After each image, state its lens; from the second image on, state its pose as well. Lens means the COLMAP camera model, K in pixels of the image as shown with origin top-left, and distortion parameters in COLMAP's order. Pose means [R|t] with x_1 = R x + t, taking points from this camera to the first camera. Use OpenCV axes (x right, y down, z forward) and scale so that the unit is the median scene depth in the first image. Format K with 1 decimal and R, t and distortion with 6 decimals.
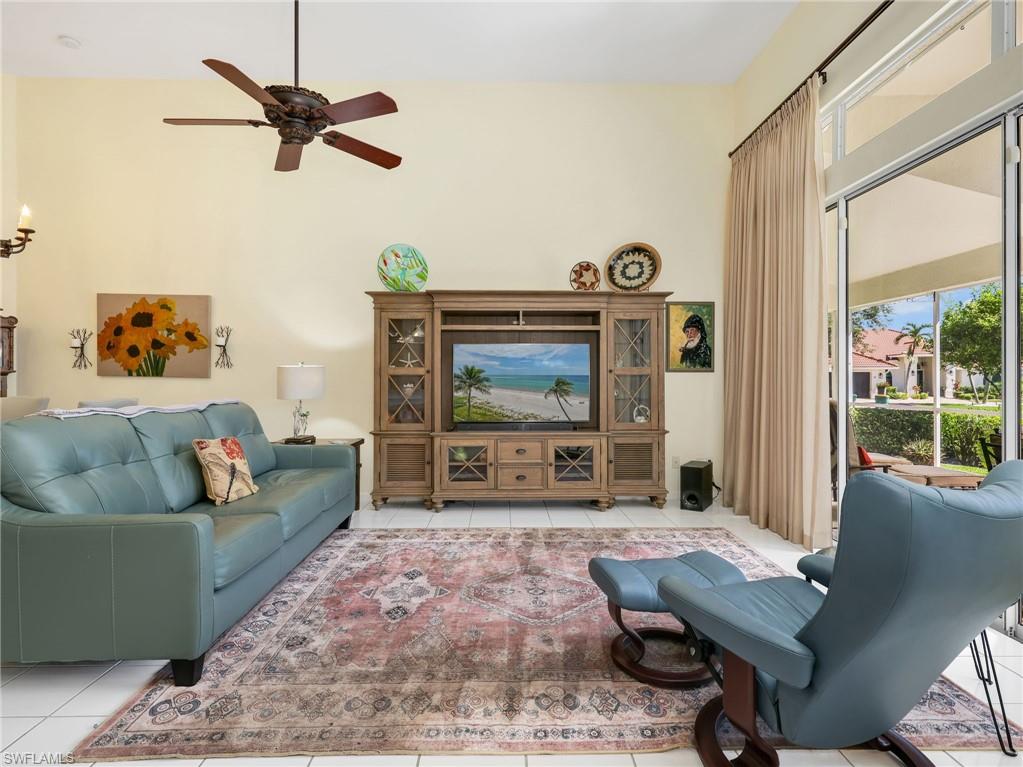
lens RADIAL K [[537.2, 0, 512.8], [0, 537.2, 383.8], [0, 0, 1]] dist [-0.004733, -0.000127]
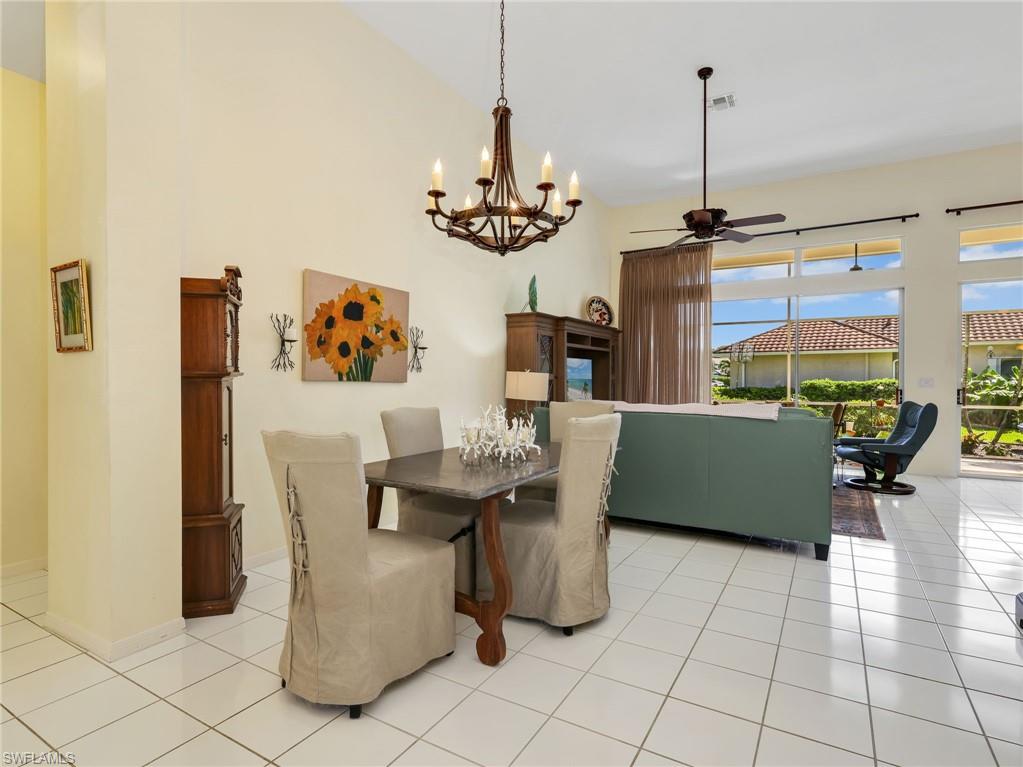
lens RADIAL K [[537.2, 0, 515.8], [0, 537.2, 384.6], [0, 0, 1]] dist [-0.004733, -0.000127]
pose [[0.535504, -0.005759, 0.844513, -1.240802], [0.005756, 0.999978, 0.003170, -0.009867], [-0.844513, 0.003163, 0.535526, 0.361543]]
